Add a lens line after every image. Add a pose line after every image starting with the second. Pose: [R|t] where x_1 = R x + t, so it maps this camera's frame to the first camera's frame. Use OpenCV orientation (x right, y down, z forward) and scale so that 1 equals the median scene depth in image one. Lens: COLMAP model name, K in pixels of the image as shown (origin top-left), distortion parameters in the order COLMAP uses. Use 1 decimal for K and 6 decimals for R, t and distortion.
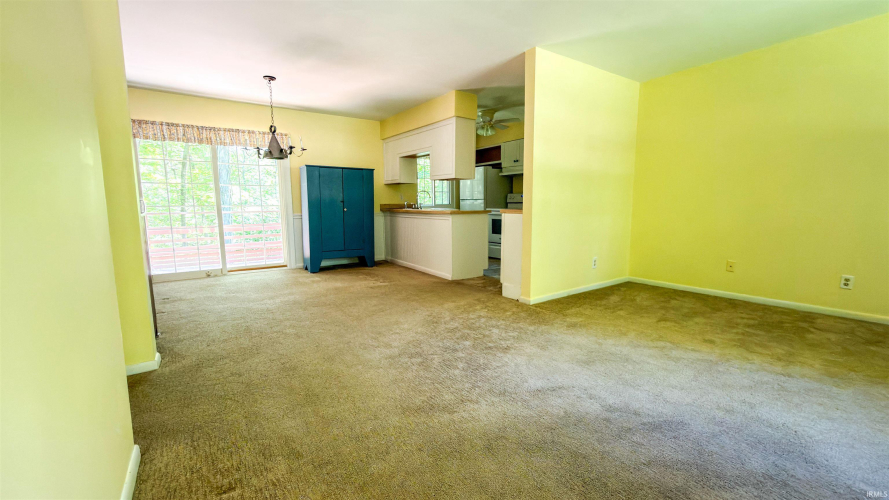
lens RADIAL K [[357.8, 0, 445.9], [0, 357.8, 248.9], [0, 0, 1]] dist [0.000003, -0.000119]
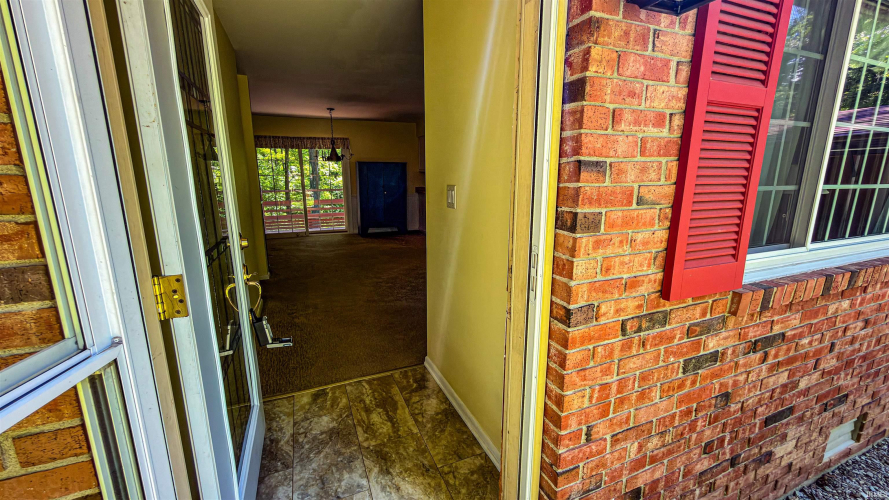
lens RADIAL K [[357.8, 0, 444.9], [0, 357.8, 249.0], [0, 0, 1]] dist [0.000003, -0.000119]
pose [[0.975119, 0.050632, -0.215822, 0.492414], [-0.032406, 0.995666, 0.087168, -0.041515], [0.219300, -0.078005, 0.972534, -0.614208]]
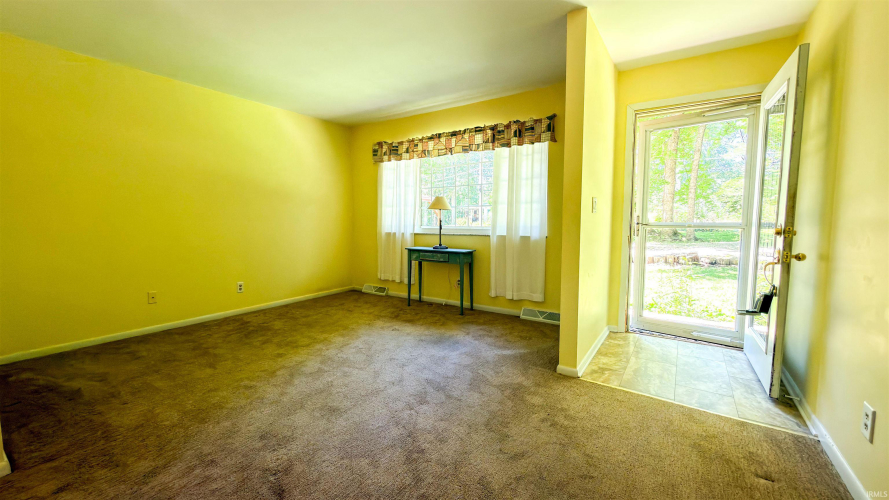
lens RADIAL K [[357.8, 0, 445.9], [0, 357.8, 250.5], [0, 0, 1]] dist [0.000003, -0.000119]
pose [[-0.360162, -0.070350, 0.930234, -0.406203], [0.116485, 0.985957, 0.119664, -0.119254], [-0.925589, 0.151456, -0.346909, 0.779810]]
